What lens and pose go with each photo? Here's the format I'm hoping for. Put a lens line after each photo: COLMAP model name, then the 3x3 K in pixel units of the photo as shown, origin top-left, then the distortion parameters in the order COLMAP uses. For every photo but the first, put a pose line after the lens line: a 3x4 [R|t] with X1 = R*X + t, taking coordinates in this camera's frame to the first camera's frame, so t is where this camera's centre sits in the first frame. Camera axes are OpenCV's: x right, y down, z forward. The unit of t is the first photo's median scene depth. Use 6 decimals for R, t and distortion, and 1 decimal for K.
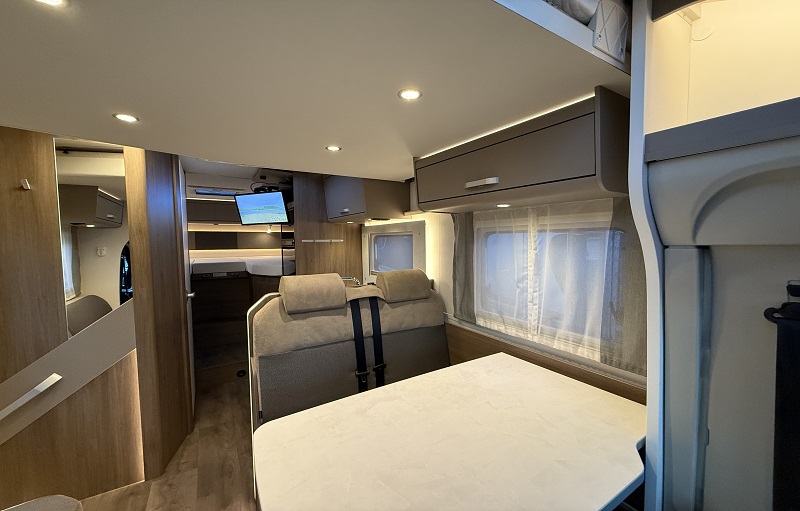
lens RADIAL K [[316.1, 0, 397.3], [0, 316.1, 263.0], [0, 0, 1]] dist [-0.000097, 0.000204]
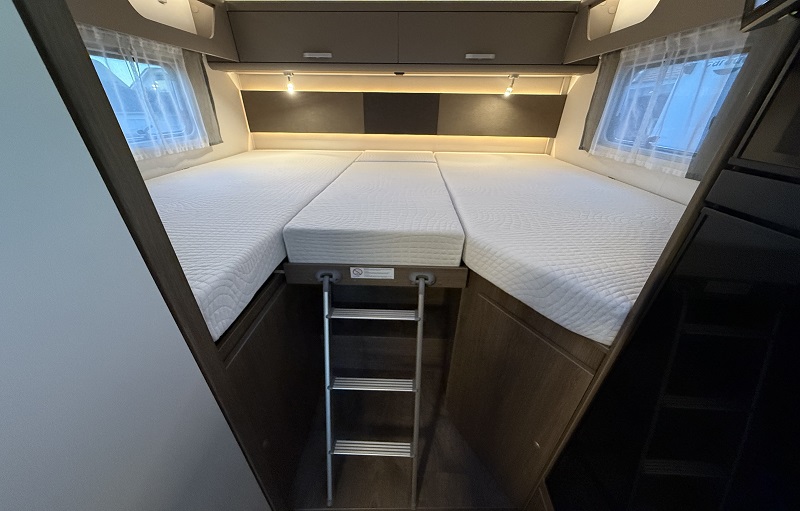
lens RADIAL K [[234.4, 0, 403.5], [0, 234.4, 241.3], [0, 0, 1]] dist [0.000075, 0.000014]
pose [[0.835014, 0.285048, -0.470637, -0.716378], [-0.054642, 0.894078, 0.444565, -0.120511], [0.547509, -0.345502, 0.762143, 1.379346]]
